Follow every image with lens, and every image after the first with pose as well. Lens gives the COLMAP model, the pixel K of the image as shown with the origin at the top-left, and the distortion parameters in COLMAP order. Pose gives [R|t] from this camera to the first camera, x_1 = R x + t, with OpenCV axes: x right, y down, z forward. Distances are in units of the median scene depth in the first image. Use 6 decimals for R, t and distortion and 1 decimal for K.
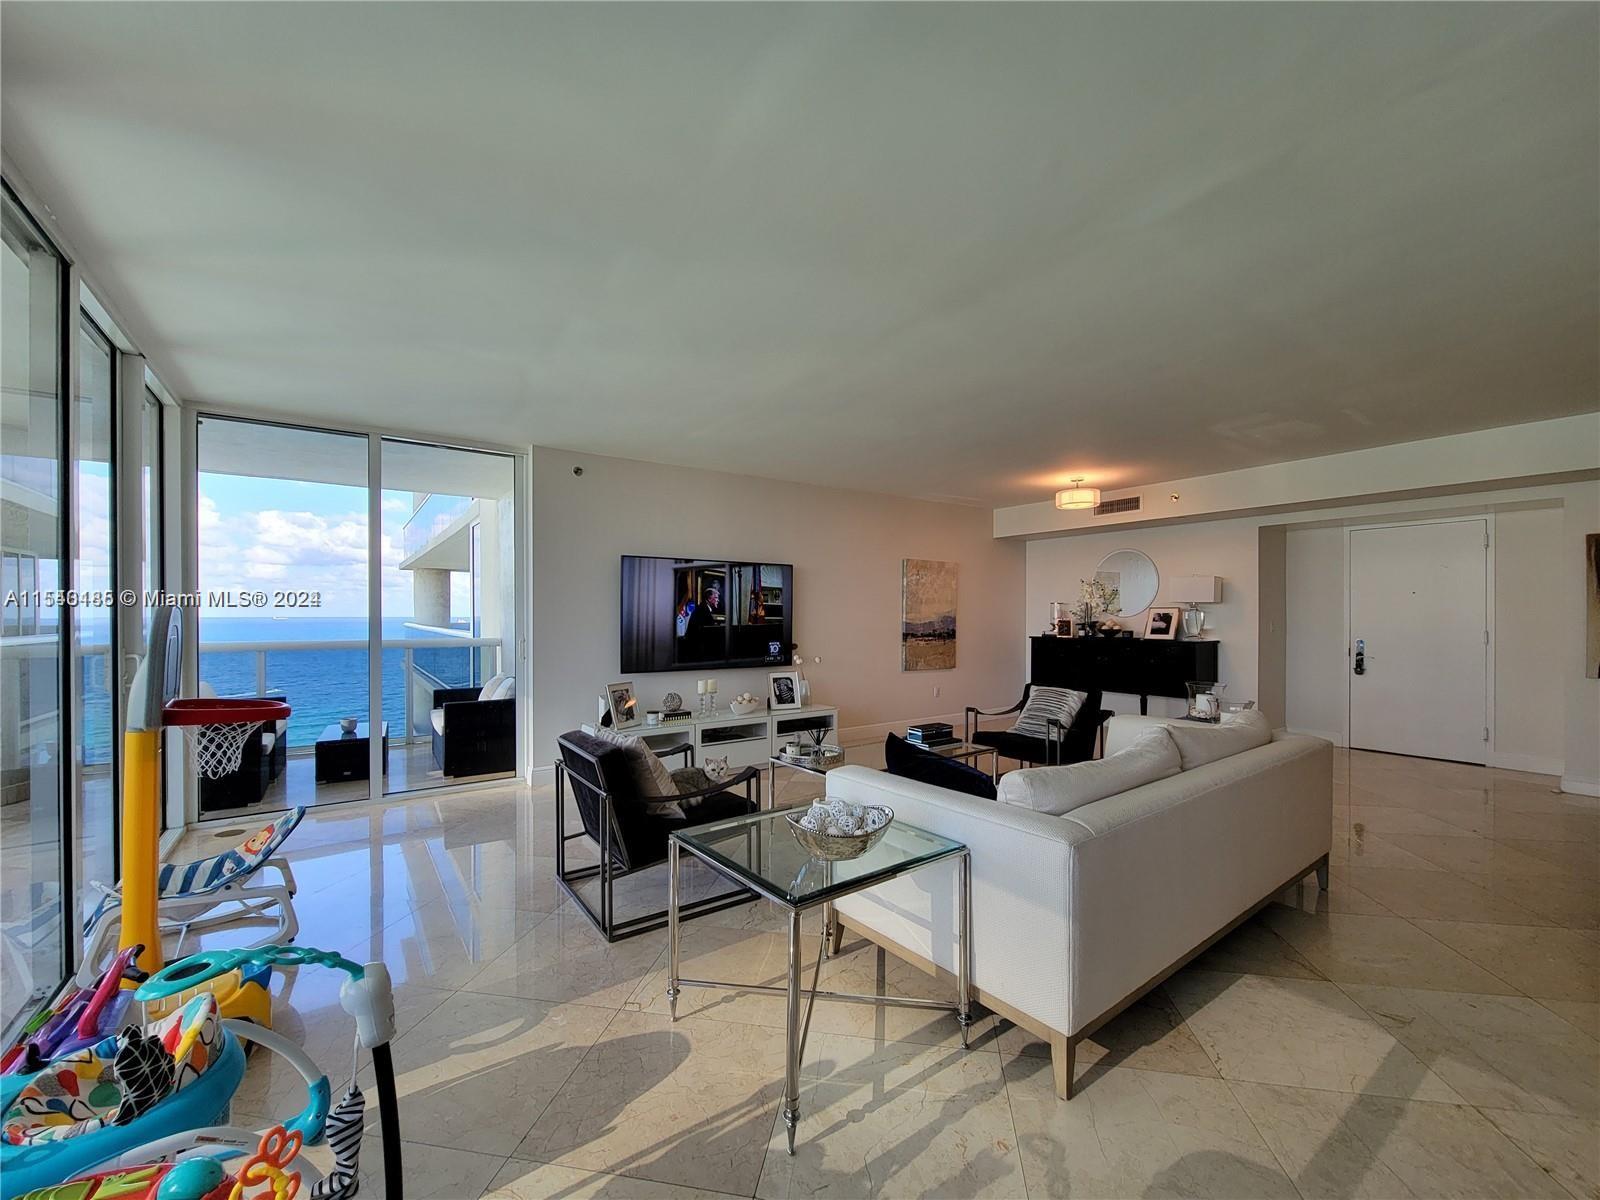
lens RADIAL K [[653.2, 0, 790.4], [0, 653.2, 615.6], [0, 0, 1]] dist [-0.007164, -0.000033]
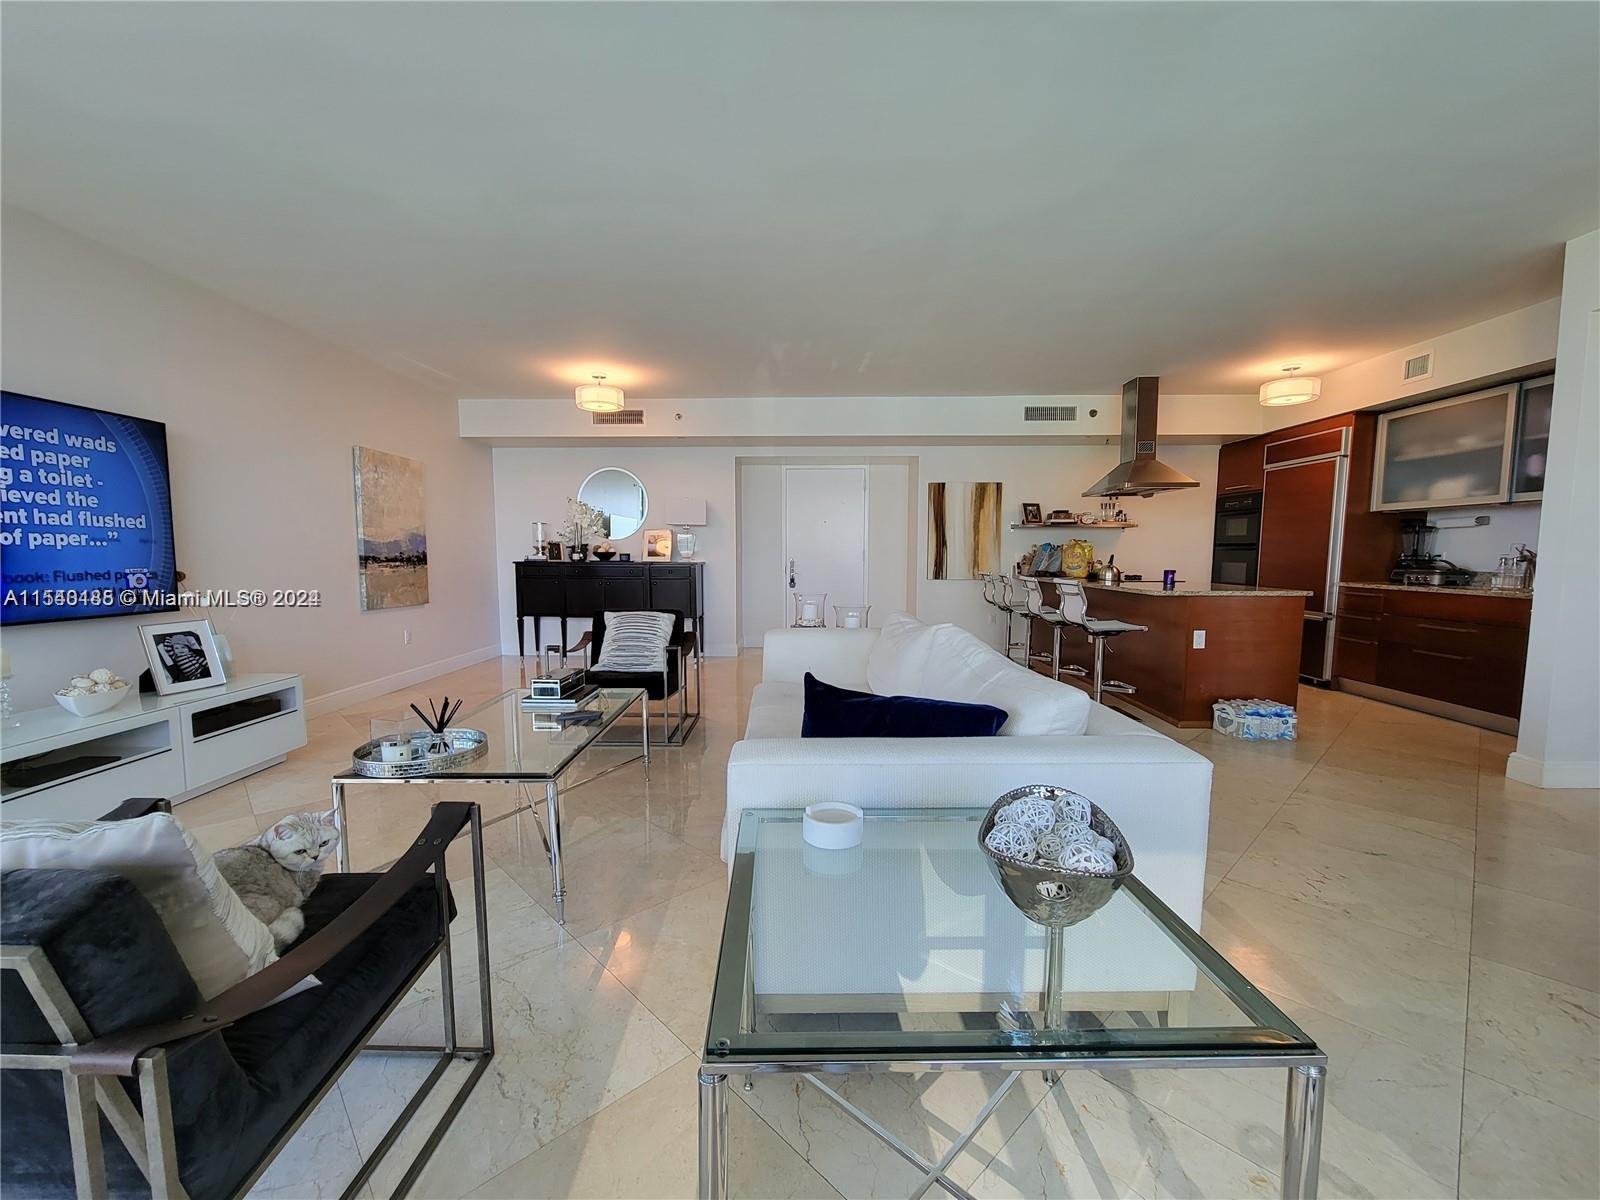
lens RADIAL K [[653.2, 0, 794.8], [0, 653.2, 618.8], [0, 0, 1]] dist [-0.007164, -0.000033]
pose [[0.588333, -0.078025, 0.804846, -0.124972], [-0.002370, 0.995163, 0.098208, 0.026414], [-0.808615, -0.059686, 0.585302, 0.246902]]
